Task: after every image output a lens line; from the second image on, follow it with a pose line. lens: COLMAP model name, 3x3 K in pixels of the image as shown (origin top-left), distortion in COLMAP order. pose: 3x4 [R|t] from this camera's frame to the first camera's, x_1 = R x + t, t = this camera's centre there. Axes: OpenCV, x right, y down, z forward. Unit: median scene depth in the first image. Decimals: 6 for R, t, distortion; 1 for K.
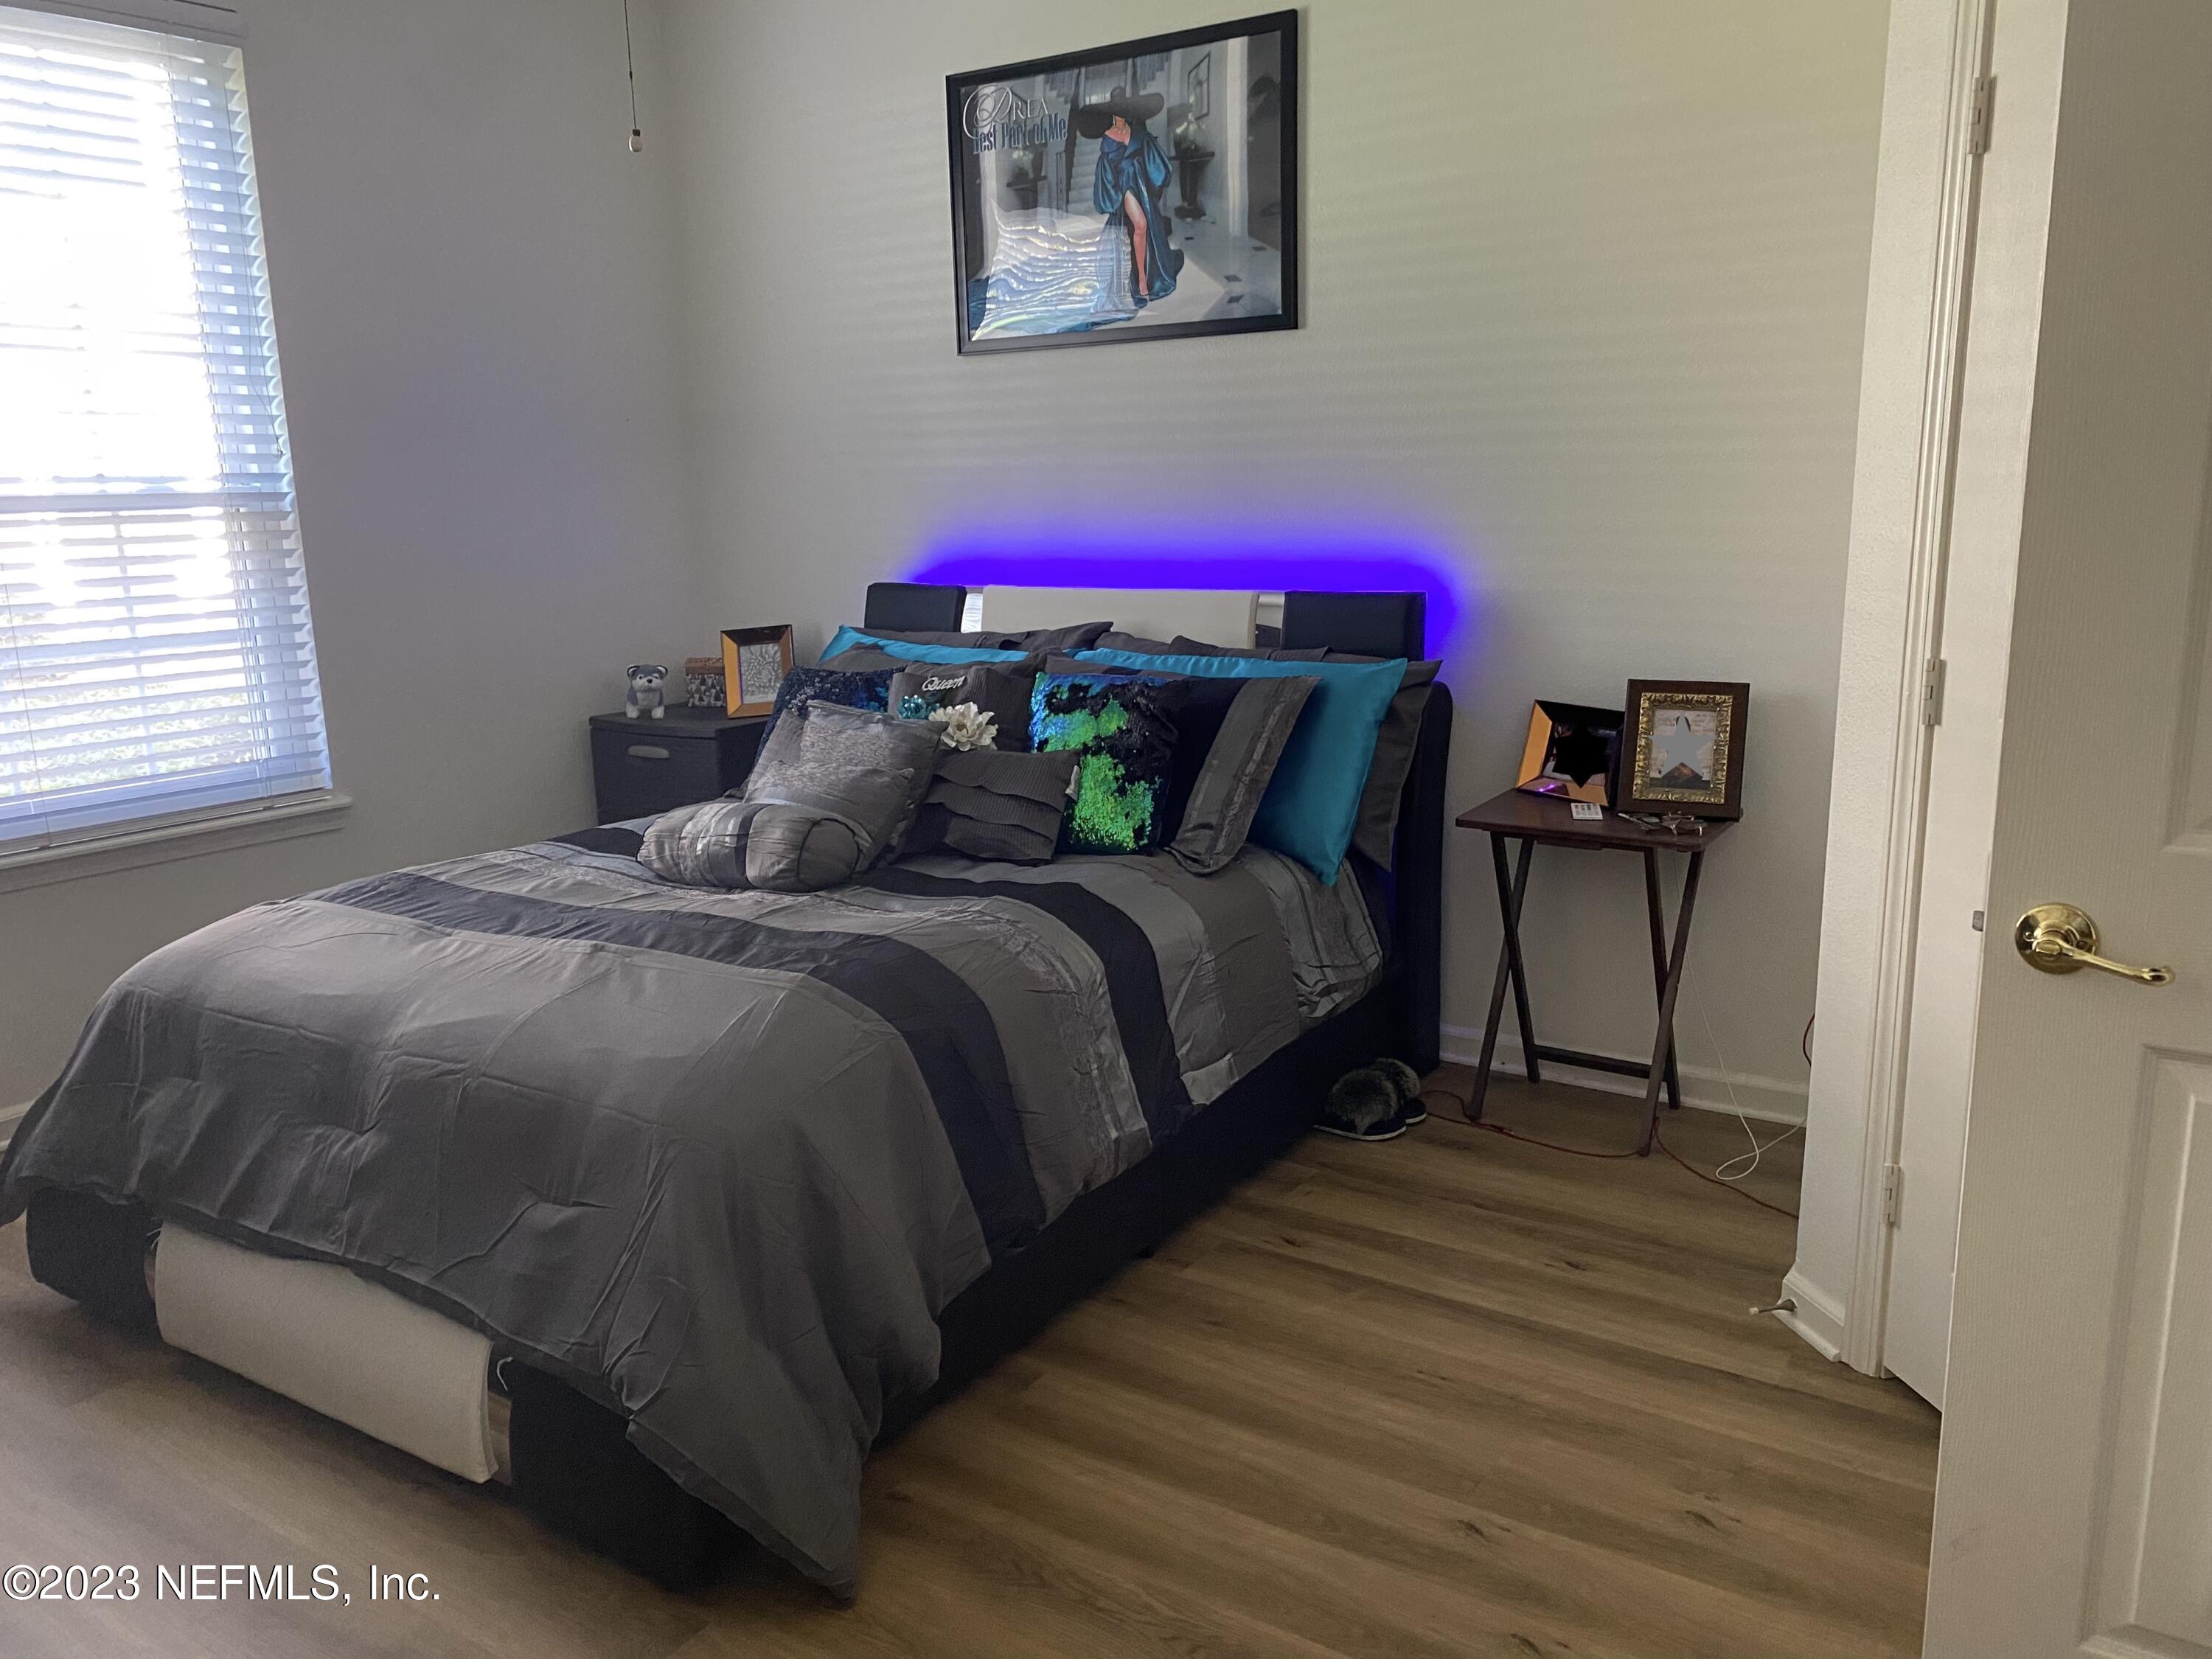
lens RADIAL K [[1726.3, 0, 1050.6], [0, 1726.3, 847.1], [0, 0, 1]] dist [0.059996, -0.080039]
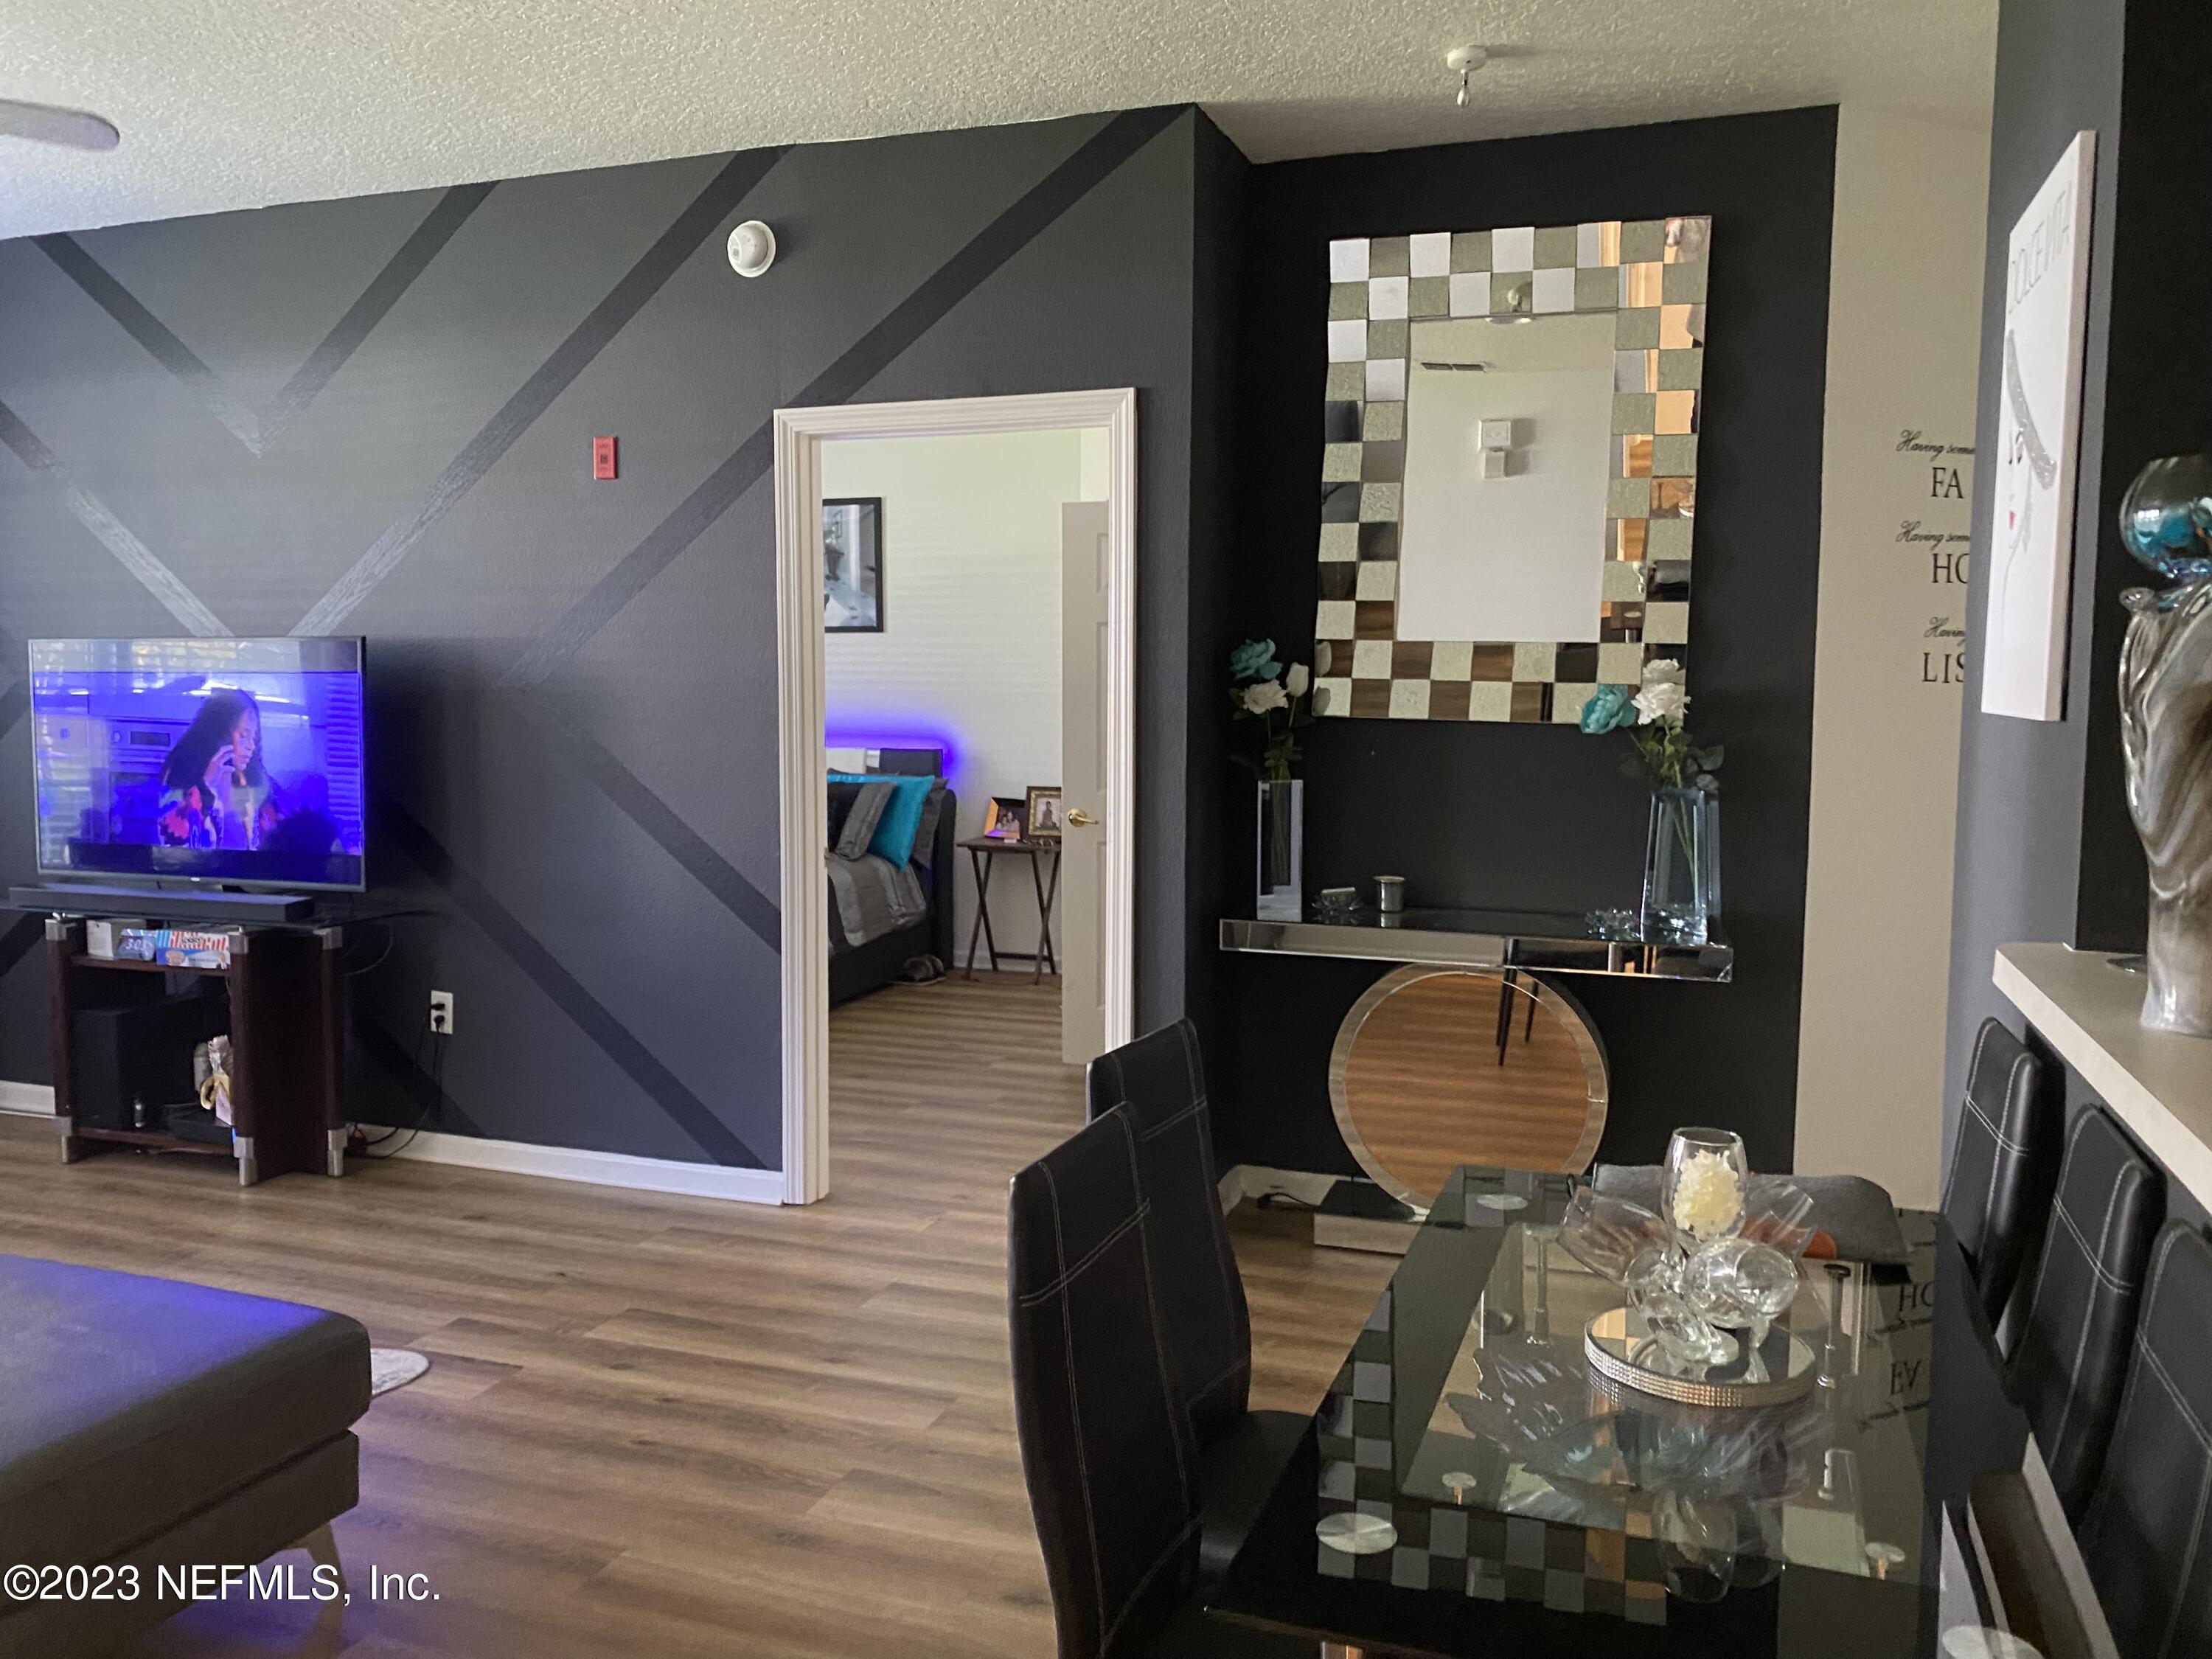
lens RADIAL K [[1726.3, 0, 1115.0], [0, 1726.3, 815.5], [0, 0, 1]] dist [0.059996, -0.080039]
pose [[0.956535, 0.013840, 0.291289, -0.231966], [0.030699, 0.988544, -0.147778, 0.288306], [-0.289997, 0.150297, 0.945152, -1.226162]]
